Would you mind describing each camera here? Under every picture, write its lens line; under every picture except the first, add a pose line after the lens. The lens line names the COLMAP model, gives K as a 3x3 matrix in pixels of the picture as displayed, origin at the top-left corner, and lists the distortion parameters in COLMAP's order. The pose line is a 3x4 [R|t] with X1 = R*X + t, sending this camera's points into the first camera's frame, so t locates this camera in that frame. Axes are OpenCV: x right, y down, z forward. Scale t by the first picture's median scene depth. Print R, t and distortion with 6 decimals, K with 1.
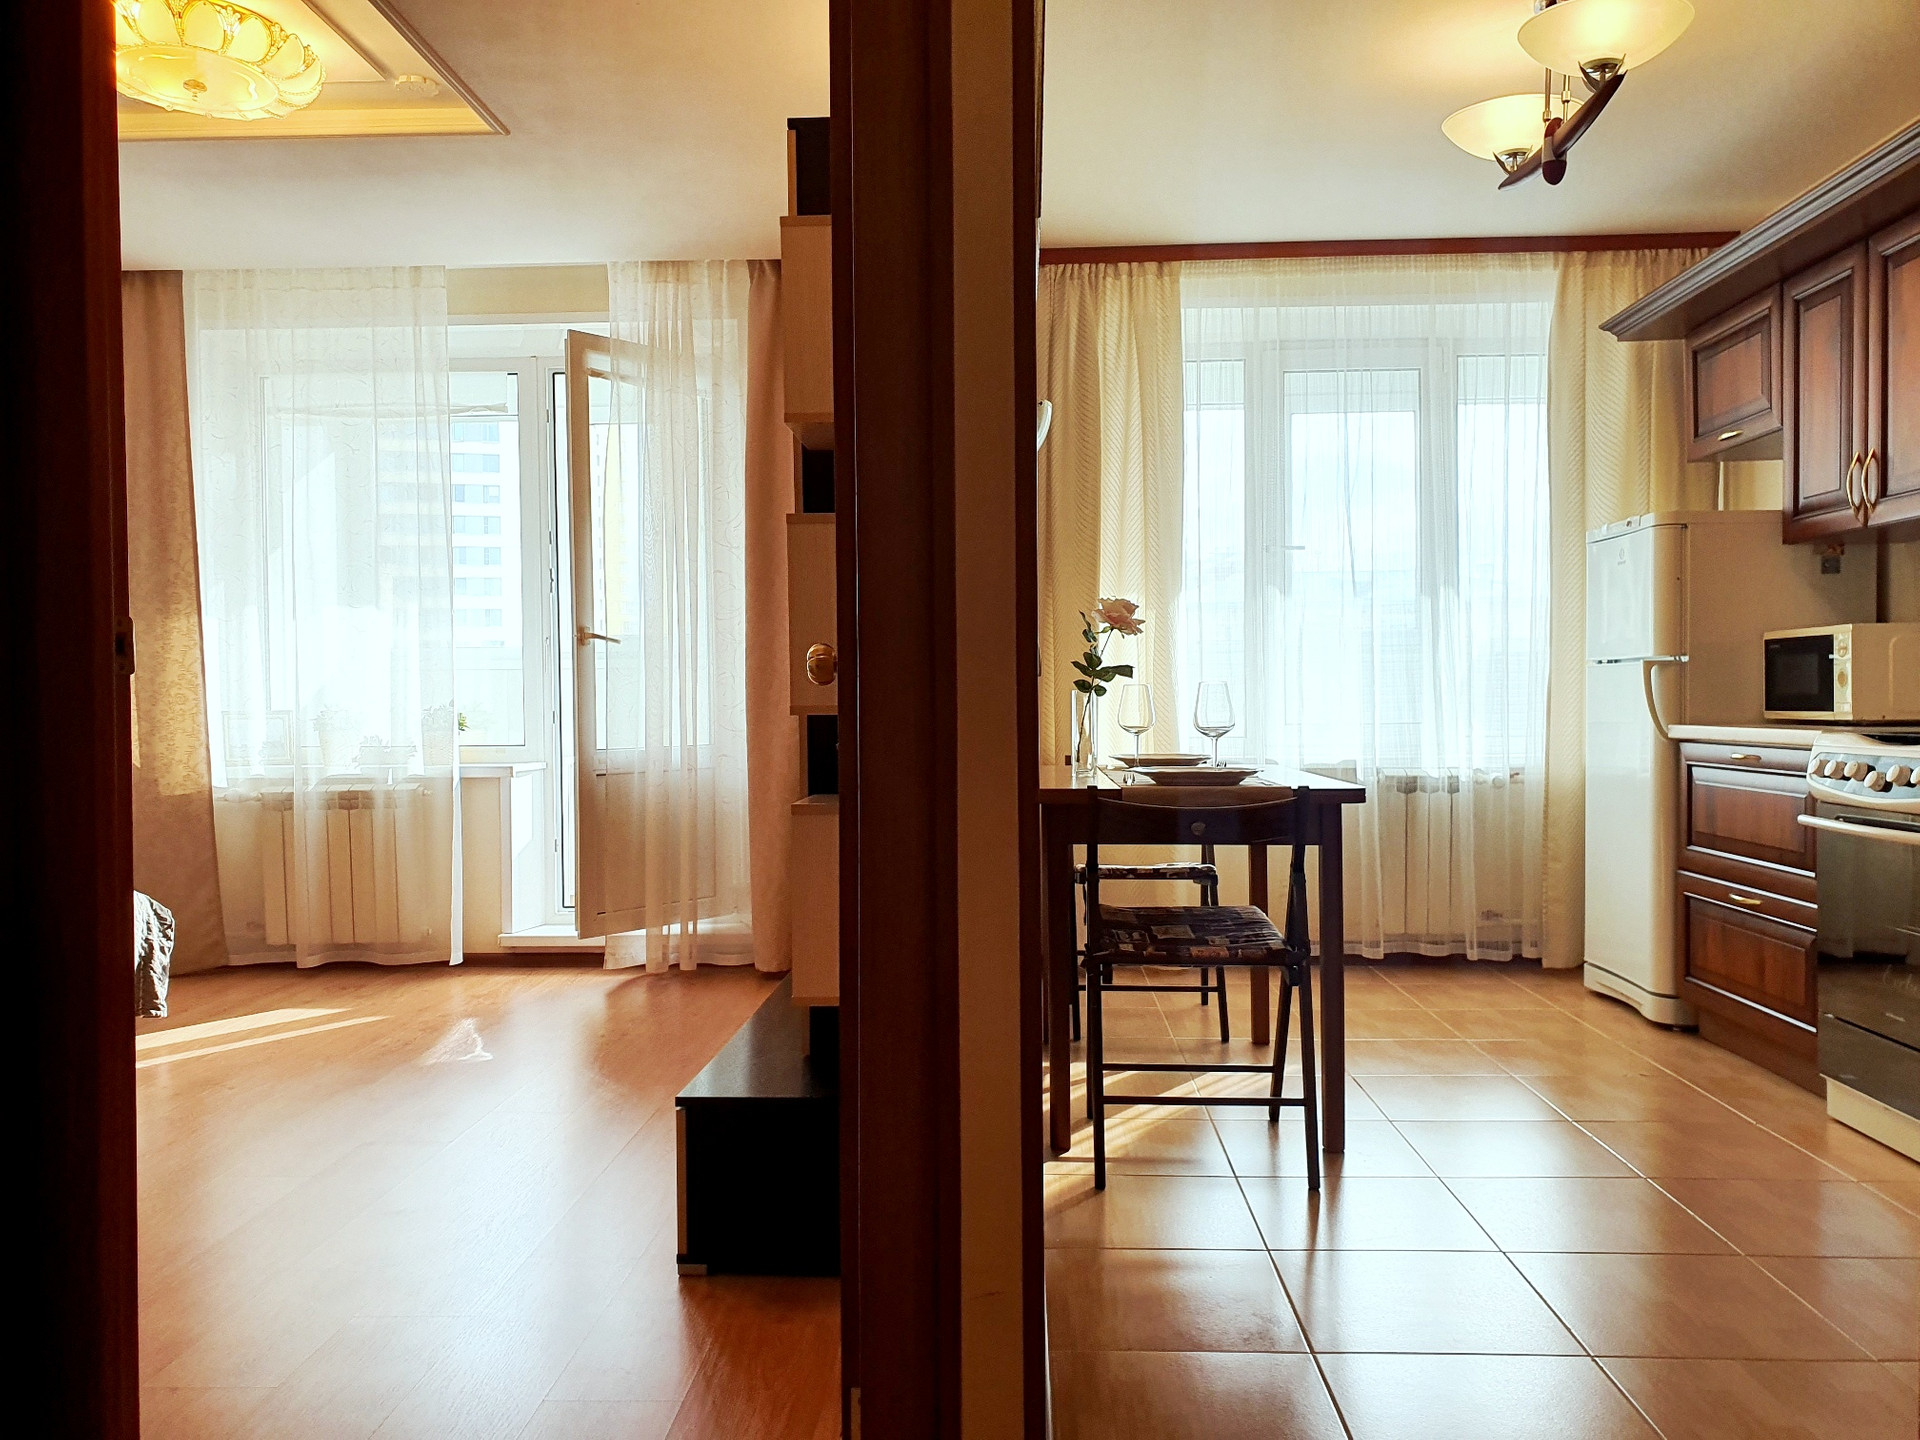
lens RADIAL K [[1525.9, 0, 960.0], [0, 1525.9, 720.0], [0, 0, 1]] dist [0.019491, 0.001754]
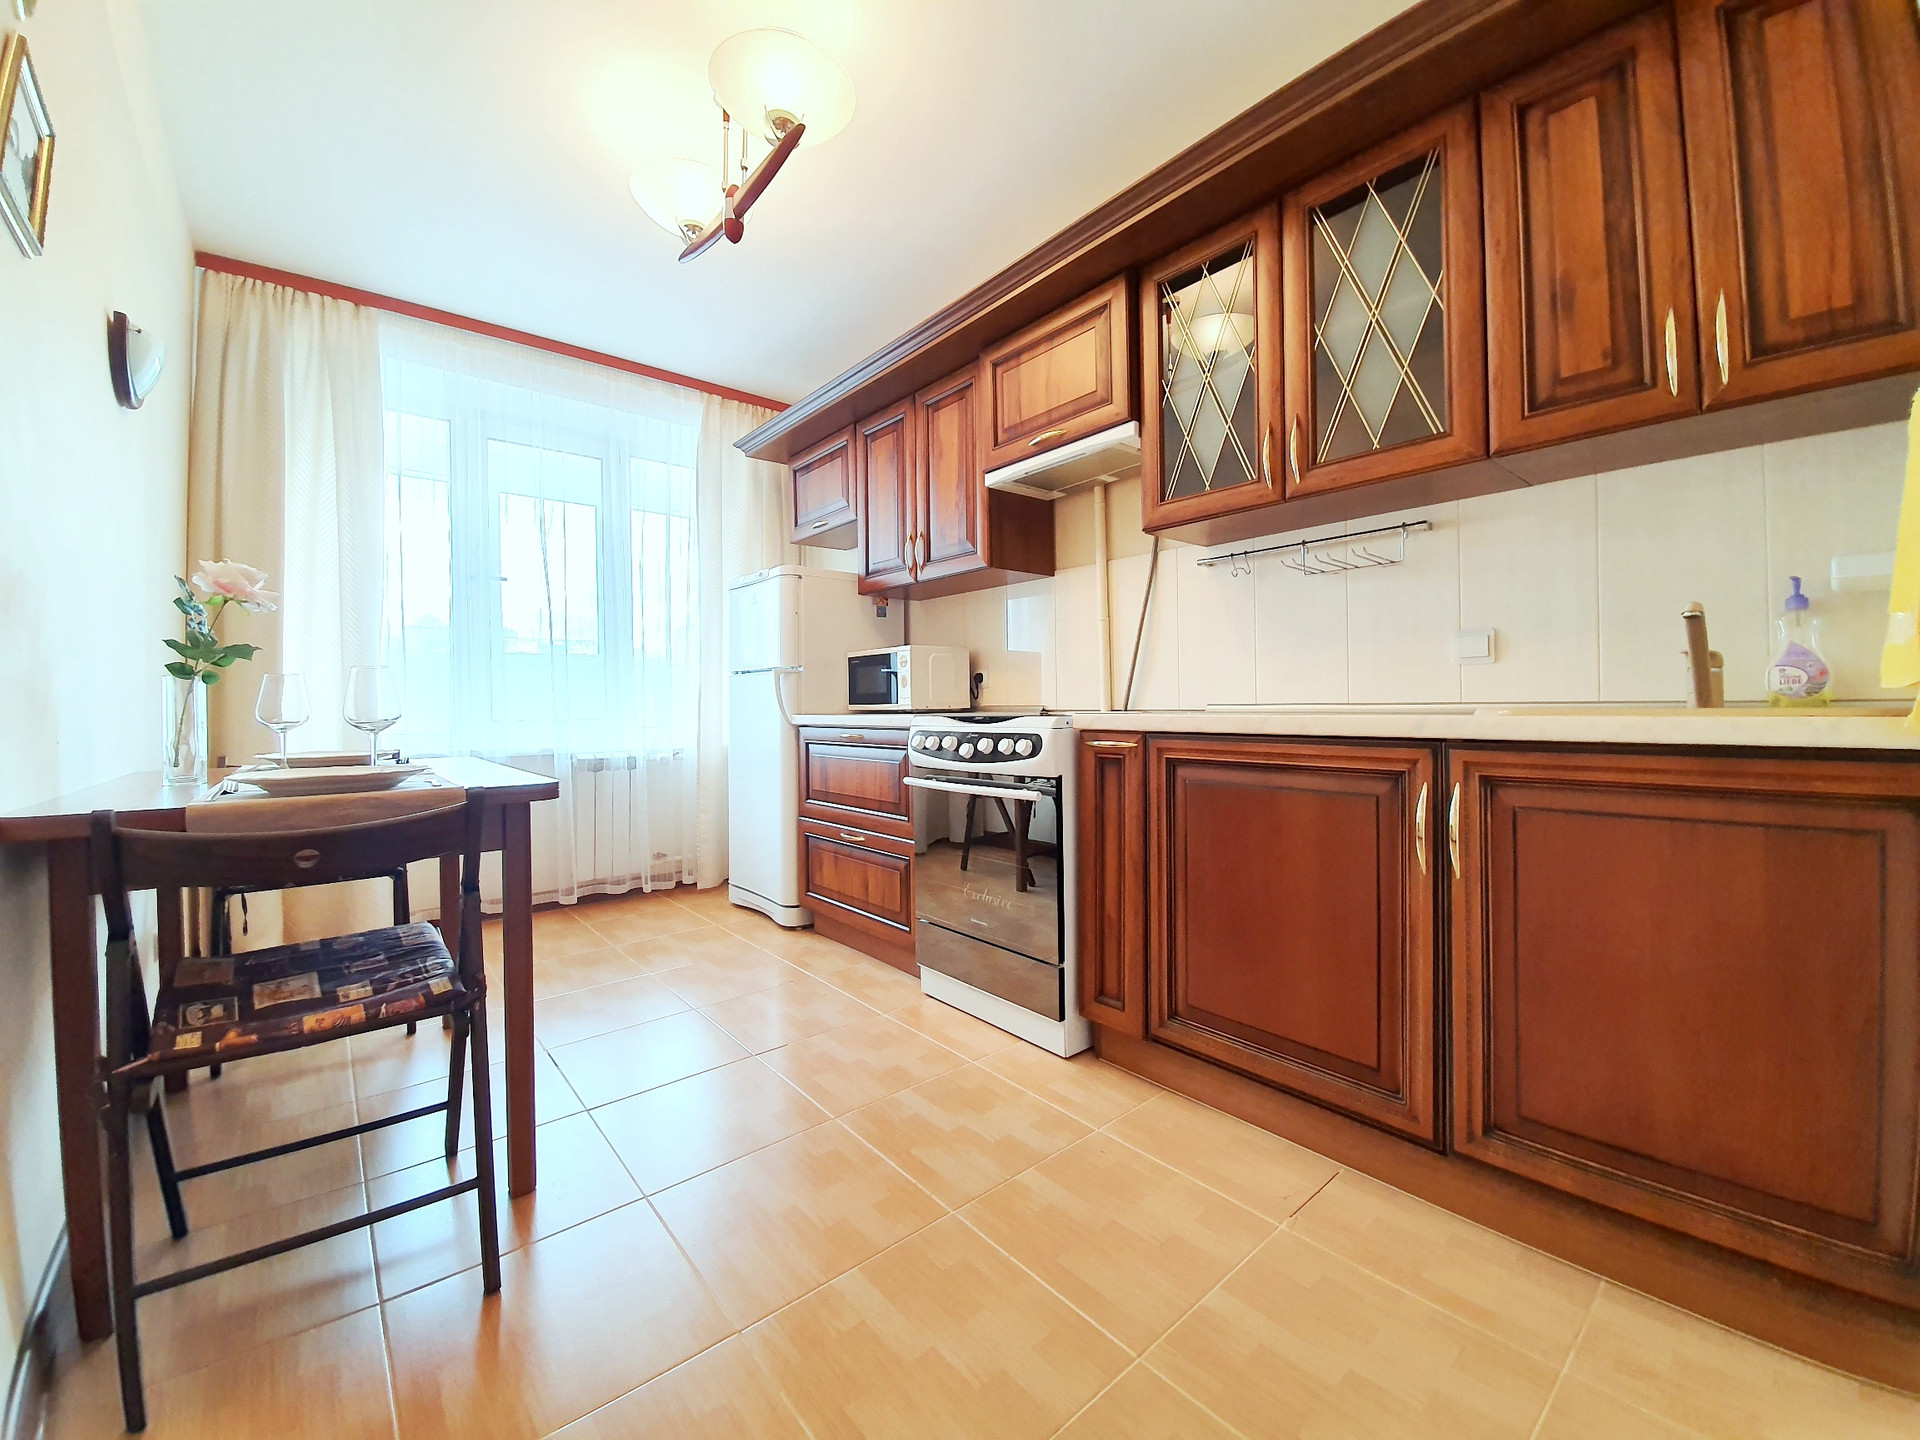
lens RADIAL K [[762.6, 0, 955.7], [0, 762.6, 708.7], [0, 0, 1]] dist [0.000661, -0.007708]
pose [[0.740689, -0.003436, 0.671839, 0.103151], [0.014792, 0.999828, -0.011194, 0.007565], [-0.671685, 0.018229, 0.740613, 0.385022]]
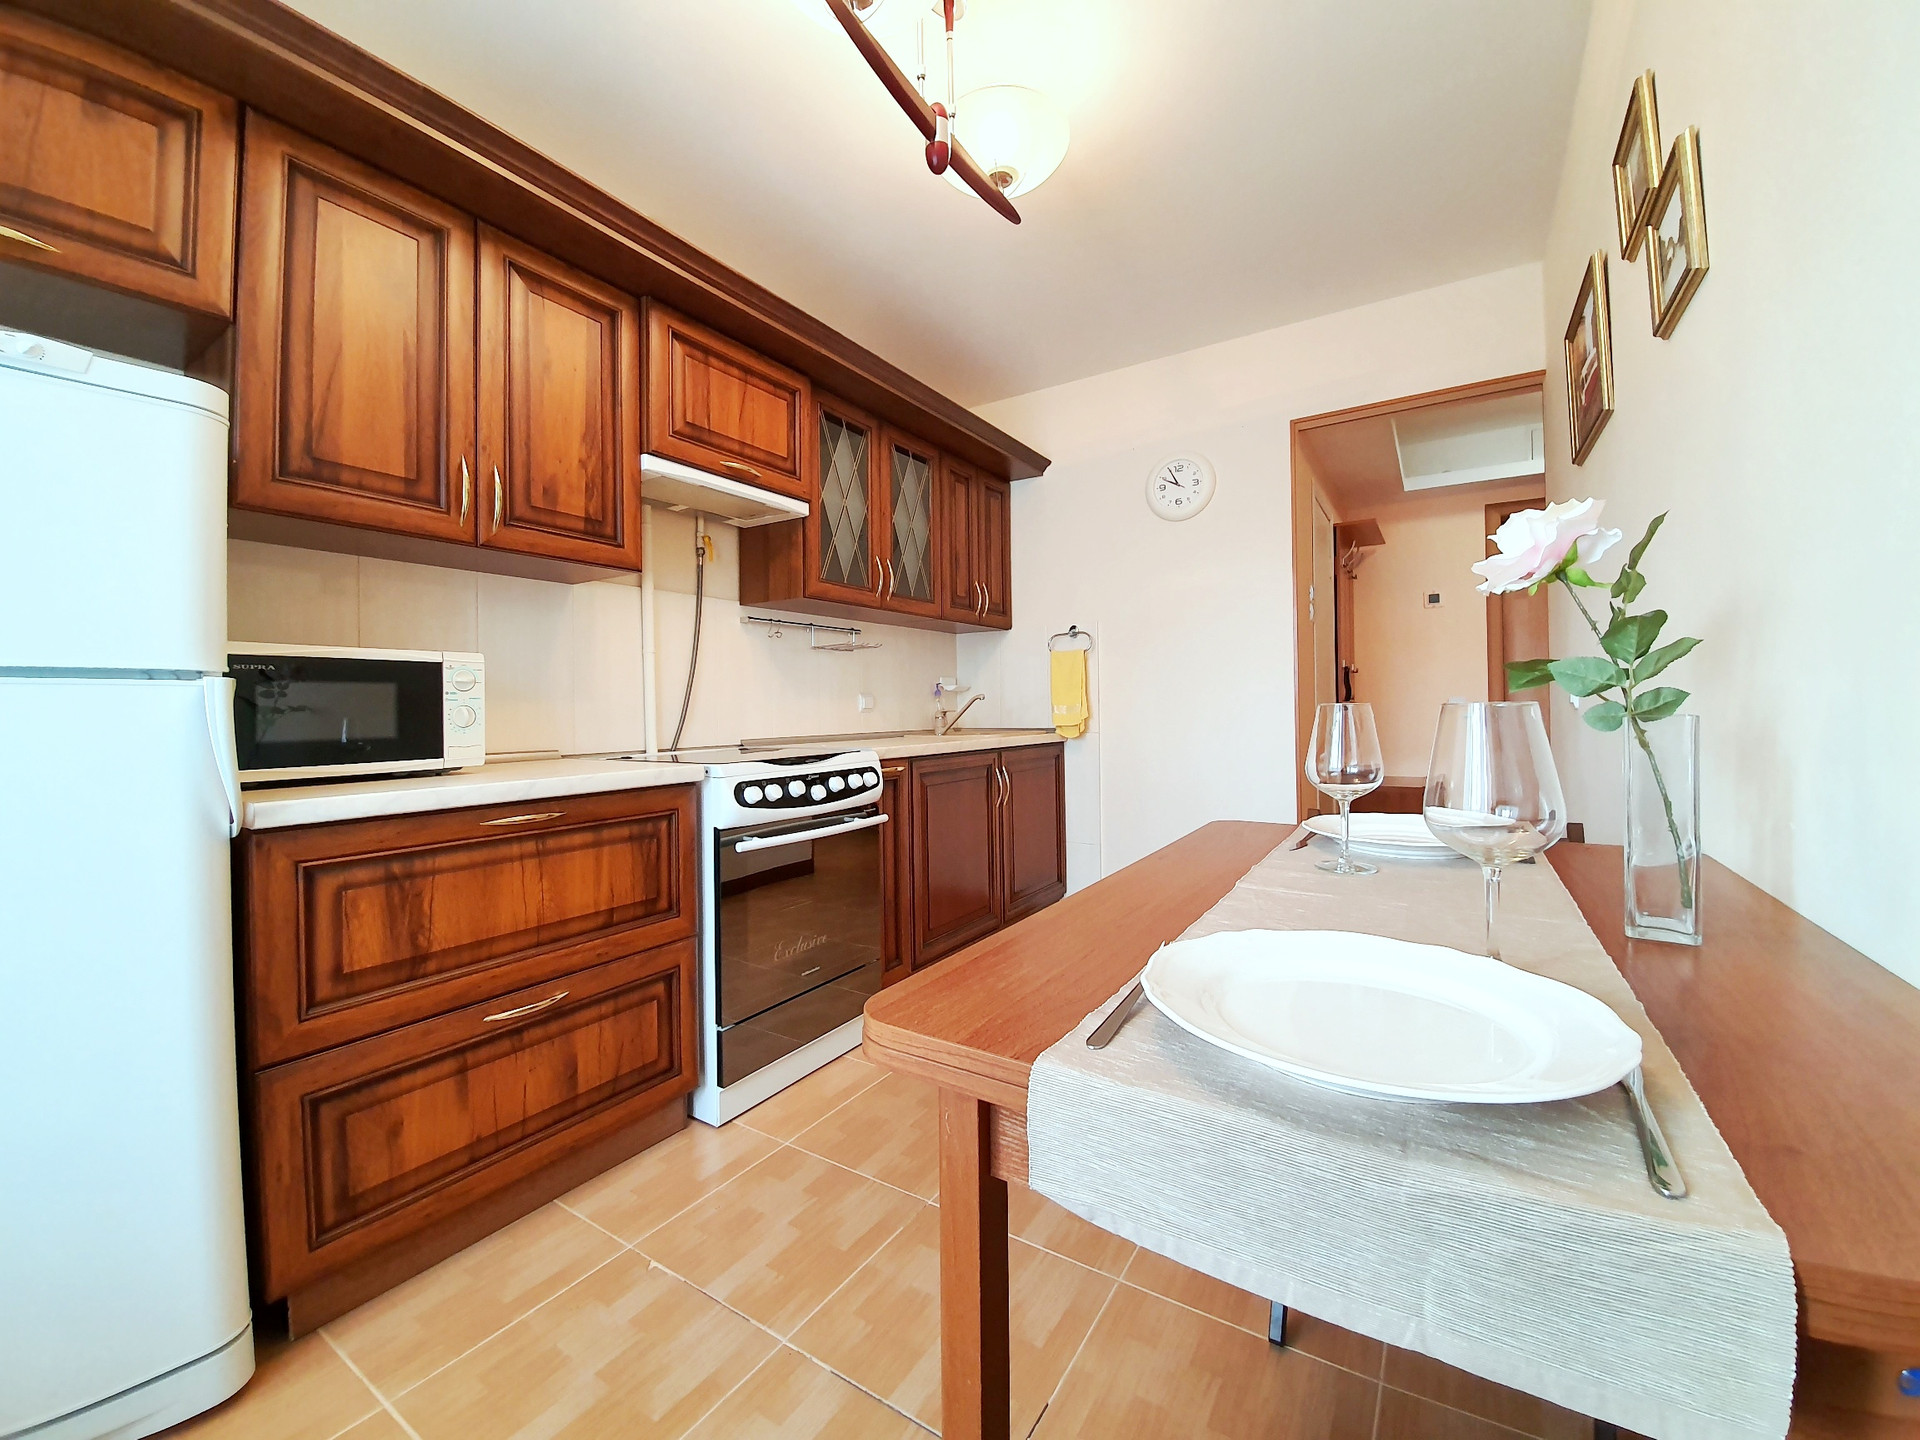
lens RADIAL K [[762.6, 0, 955.7], [0, 762.6, 708.7], [0, 0, 1]] dist [0.000661, -0.007708]
pose [[-0.865227, 0.022610, 0.500870, 0.130481], [0.031269, 0.999471, 0.008898, -0.026103], [-0.500404, 0.023361, -0.865477, 1.146931]]
